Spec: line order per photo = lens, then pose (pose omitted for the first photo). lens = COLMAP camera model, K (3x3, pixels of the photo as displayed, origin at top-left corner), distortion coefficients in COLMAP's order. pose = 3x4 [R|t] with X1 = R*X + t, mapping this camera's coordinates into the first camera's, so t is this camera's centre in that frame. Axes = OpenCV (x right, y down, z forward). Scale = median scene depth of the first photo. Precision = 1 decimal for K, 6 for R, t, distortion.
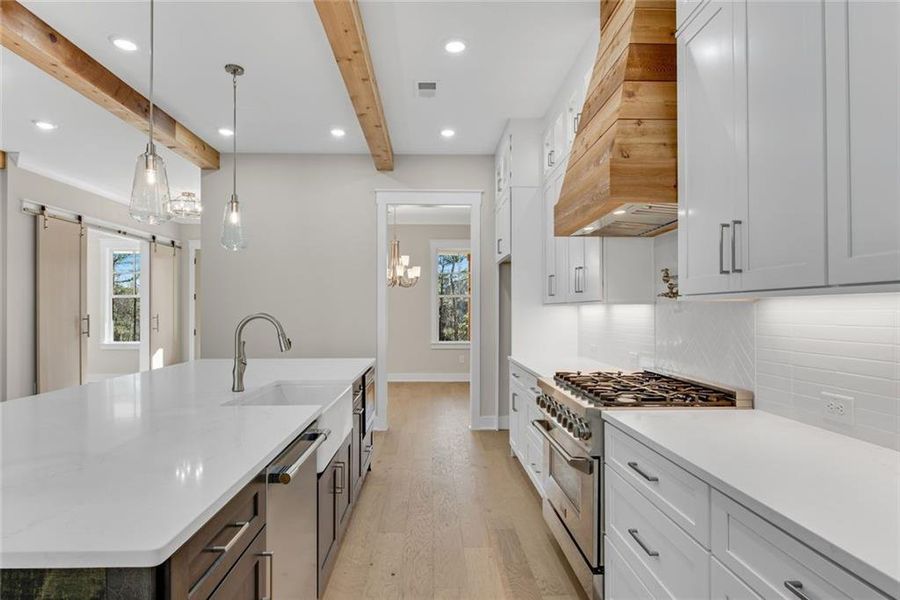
lens RADIAL K [[493.1, 0, 450.0], [0, 493.1, 300.0], [0, 0, 1]] dist [-0.000724, -0.000074]
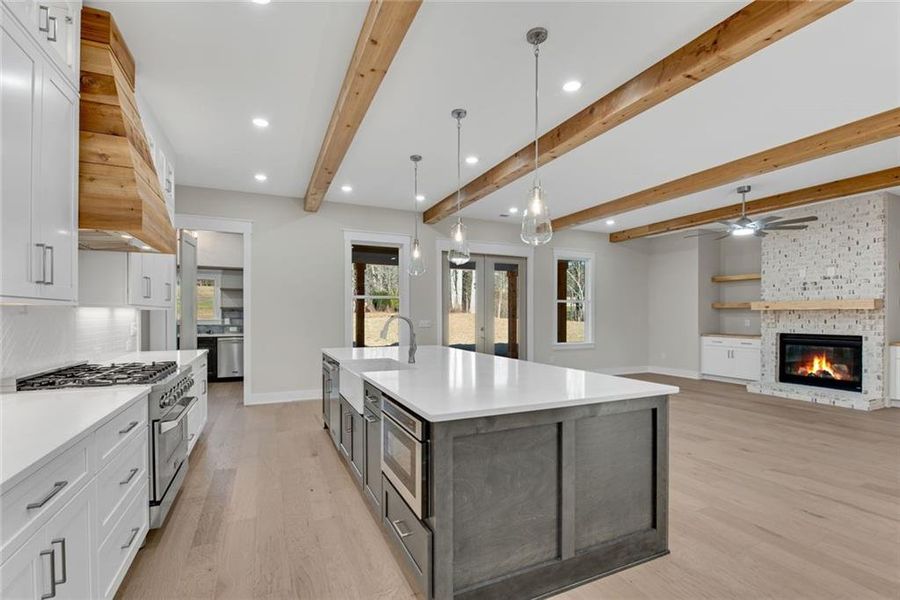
lens RADIAL K [[400.1, 0, 448.9], [0, 400.1, 311.3], [0, 0, 1]] dist [-0.000907, -0.000032]
pose [[-0.925027, 0.000118, -0.379902, -0.035173], [0.005708, 0.999891, -0.013587, 0.034242], [0.379859, -0.014737, -0.924927, 2.041397]]
